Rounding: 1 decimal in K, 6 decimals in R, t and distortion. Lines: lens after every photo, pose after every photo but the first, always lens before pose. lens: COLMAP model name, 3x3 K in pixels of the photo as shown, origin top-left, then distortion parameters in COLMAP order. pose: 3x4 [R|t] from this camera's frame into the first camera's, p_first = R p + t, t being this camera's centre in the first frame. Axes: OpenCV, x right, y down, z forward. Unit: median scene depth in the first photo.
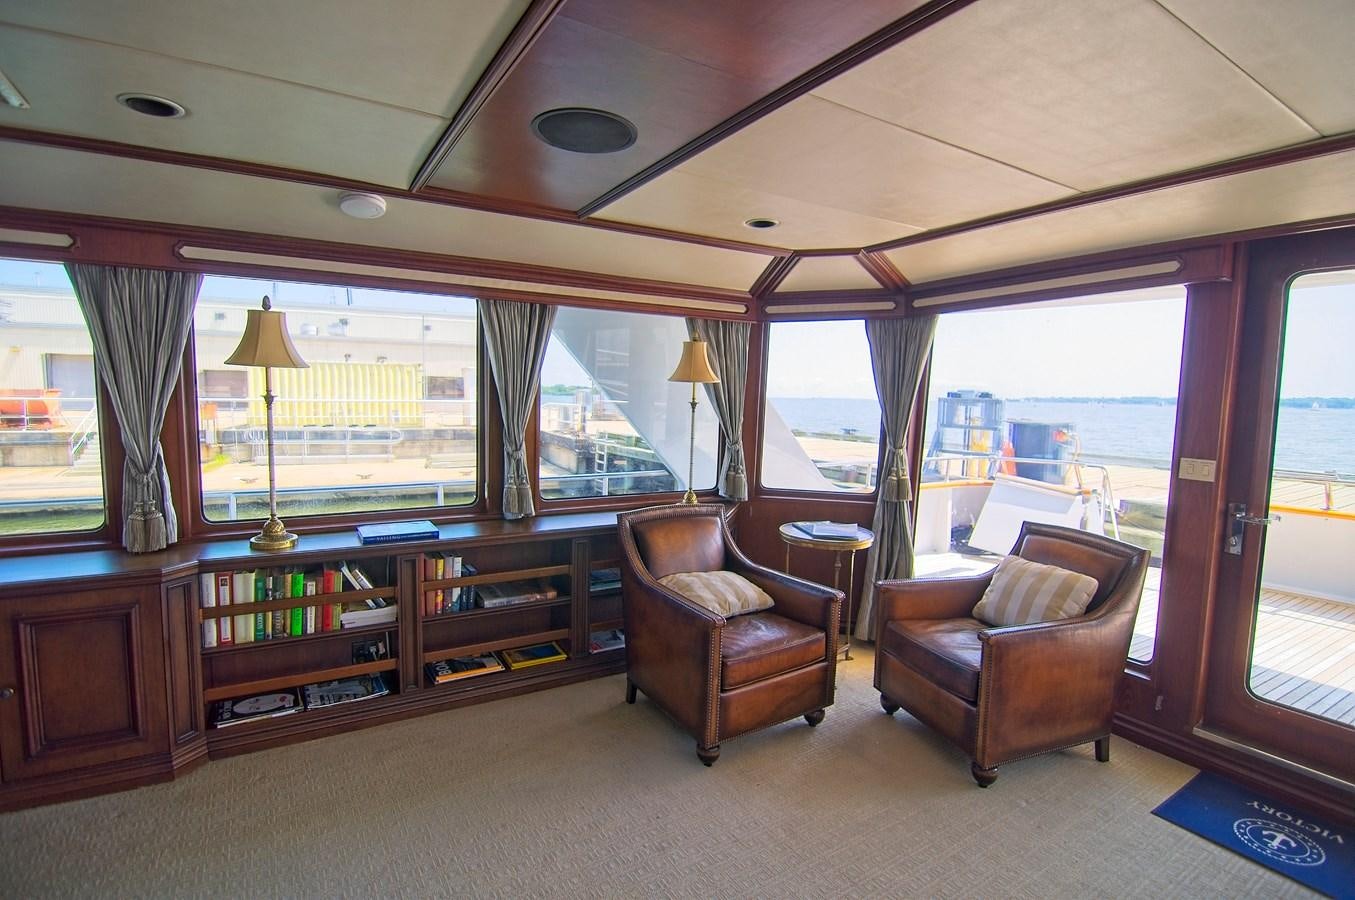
lens RADIAL K [[651.7, 0, 678.8], [0, 651.7, 456.7], [0, 0, 1]] dist [-0.009521, -0.009885]
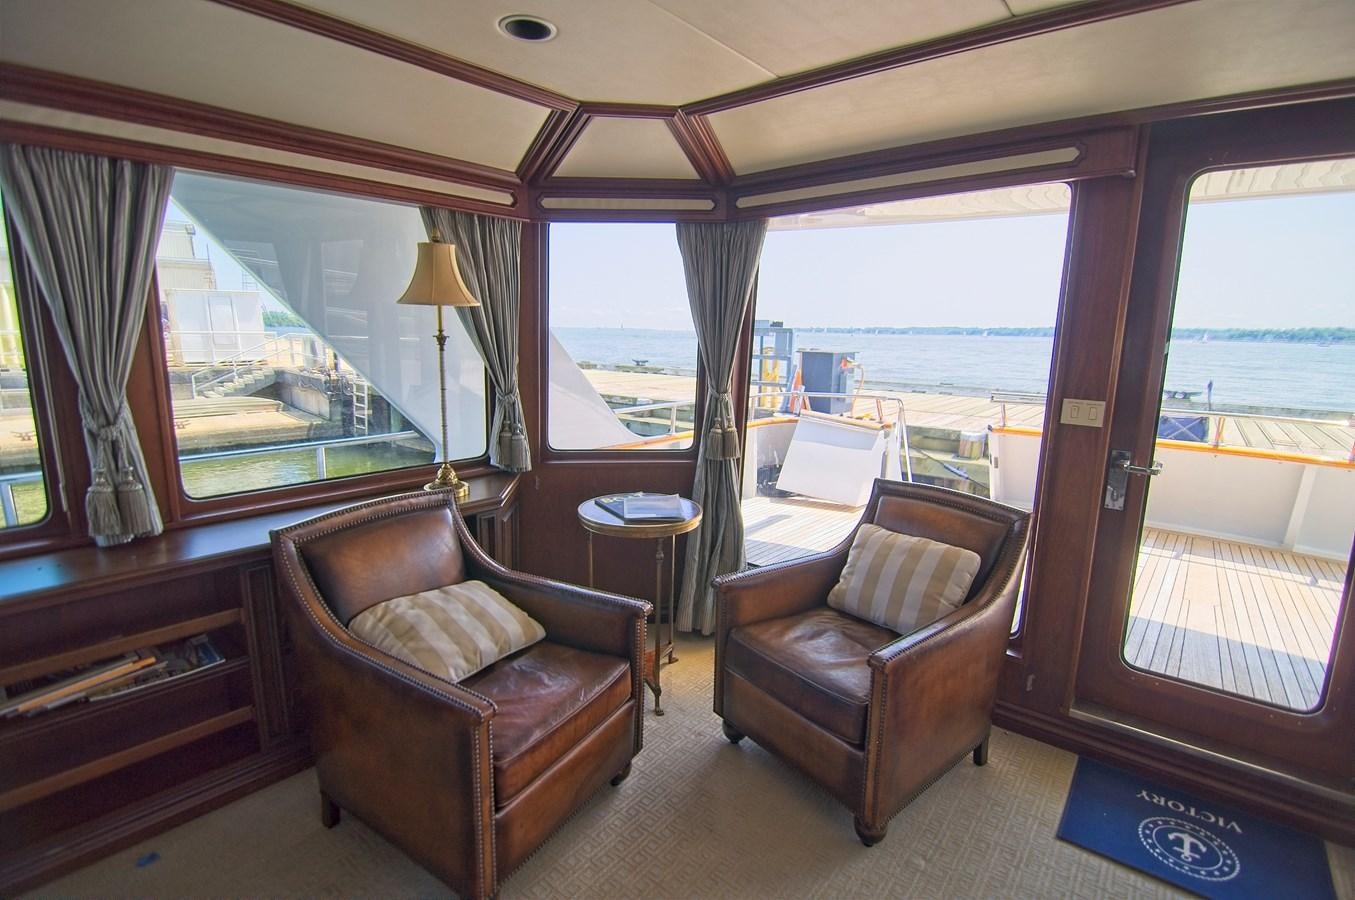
lens RADIAL K [[673.1, 0, 689.6], [0, 673.1, 455.1], [0, 0, 1]] dist [-0.015161, -0.000375]
pose [[0.943371, -0.065579, 0.325193, 0.034680], [0.034940, 0.994456, 0.099184, -0.022952], [-0.329894, -0.082205, 0.940432, 0.277848]]
